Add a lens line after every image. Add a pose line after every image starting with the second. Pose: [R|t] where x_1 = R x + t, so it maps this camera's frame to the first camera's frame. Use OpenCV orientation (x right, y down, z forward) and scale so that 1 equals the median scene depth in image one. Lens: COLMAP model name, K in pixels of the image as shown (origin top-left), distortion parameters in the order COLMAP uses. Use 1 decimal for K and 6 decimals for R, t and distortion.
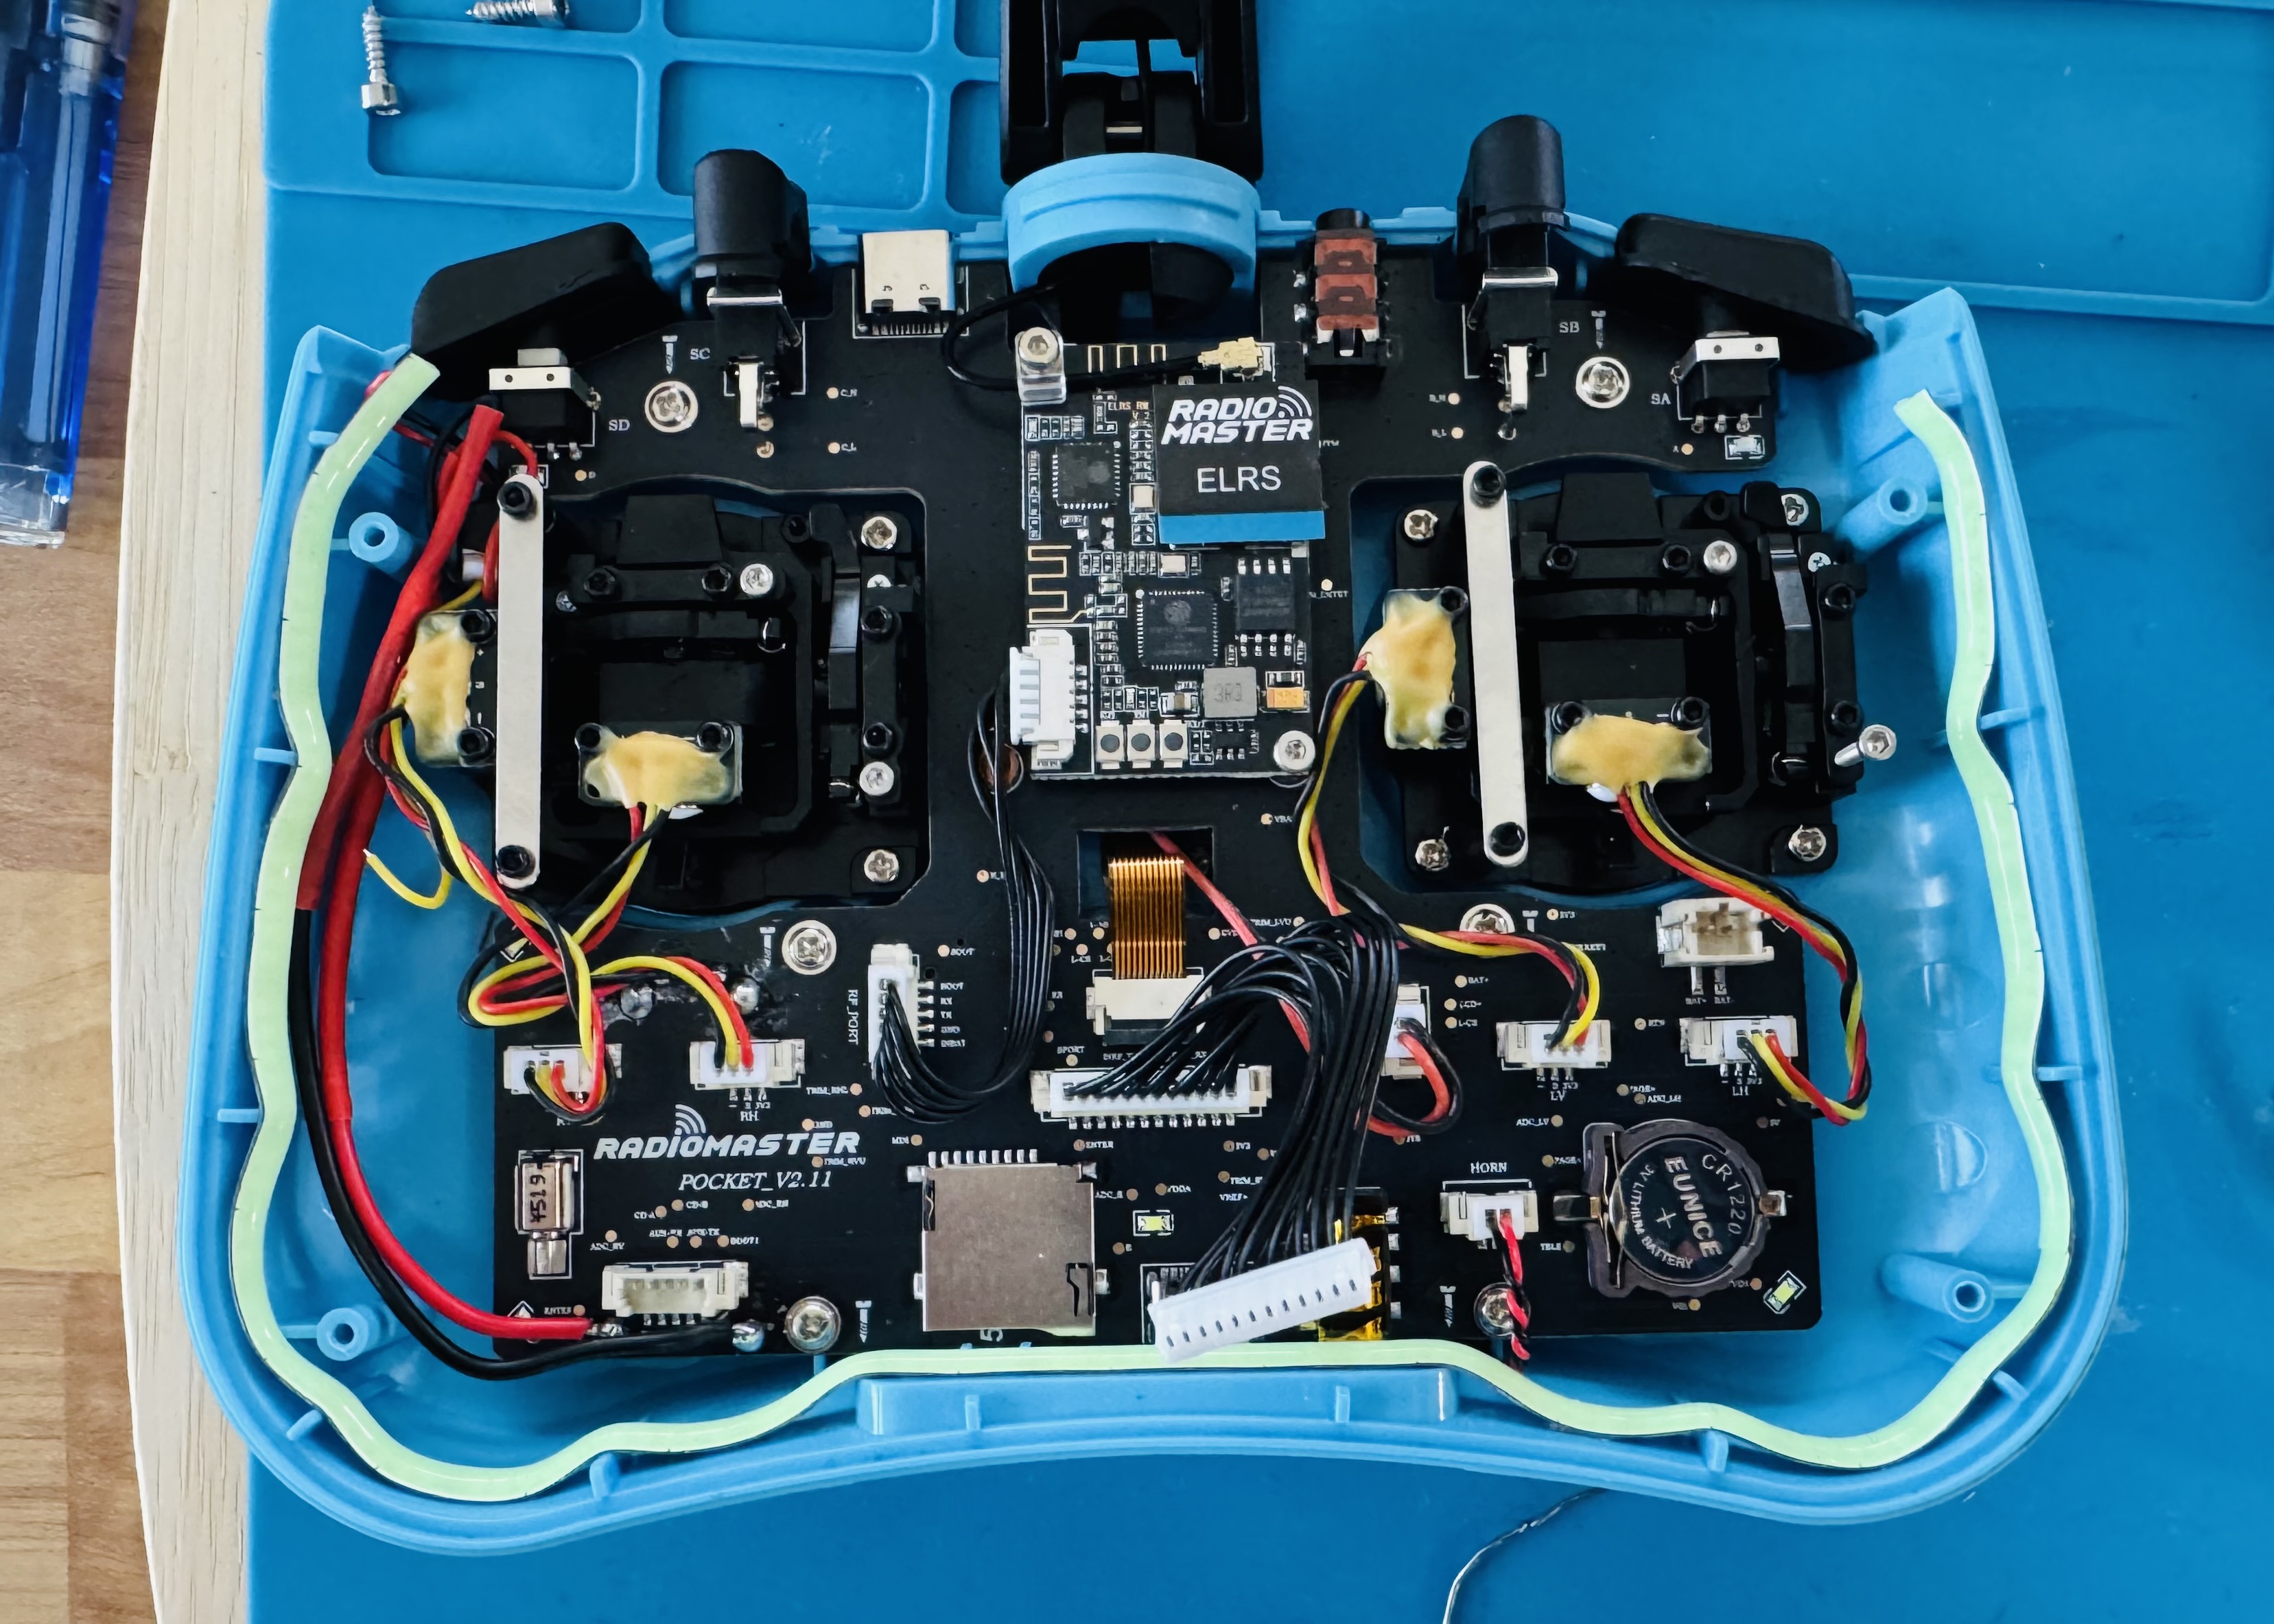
lens RADIAL K [[1759.6, 0, 1188.5], [0, 1759.6, 820.9], [0, 0, 1]] dist [-0.001032, 0.000517]
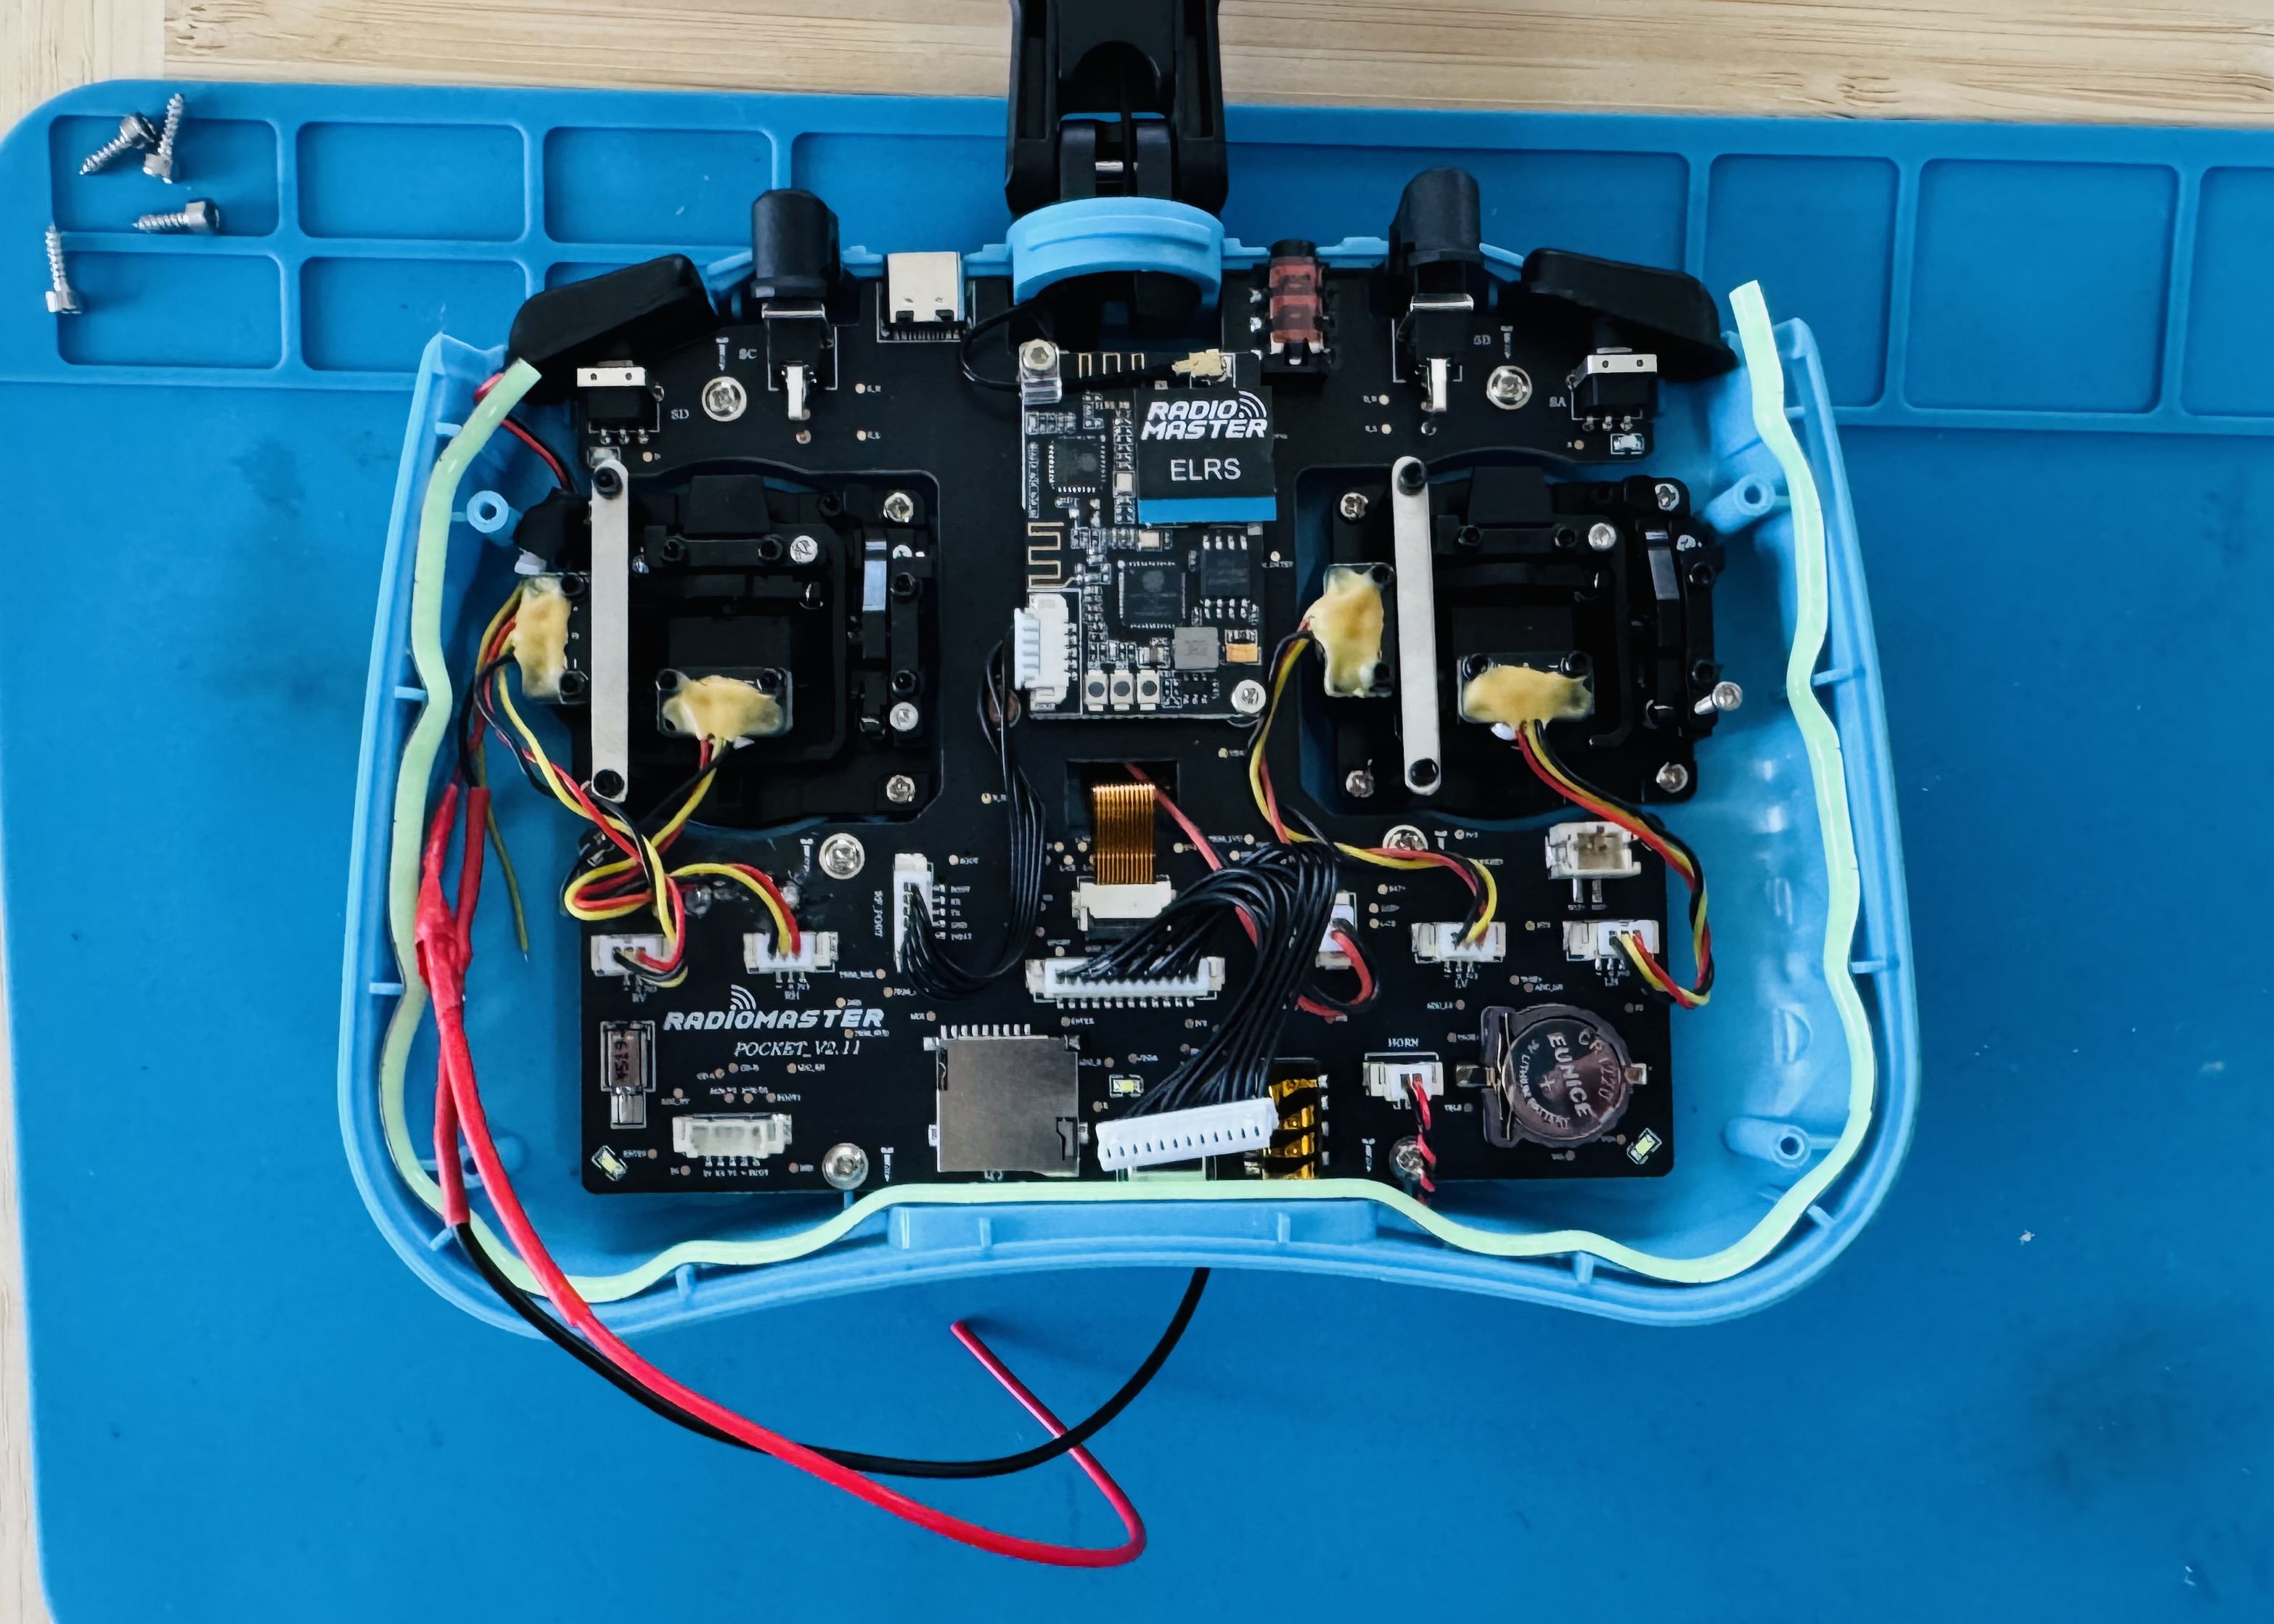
lens RADIAL K [[1666.0, 0, 1137.0], [0, 1666.0, 812.0], [0, 0, 1]] dist [-0.001891, -0.001437]
pose [[0.999842, 0.009482, 0.015046, -0.032142], [-0.010063, 0.999186, 0.039069, -0.004733], [-0.014664, -0.039215, 0.999123, -0.140428]]
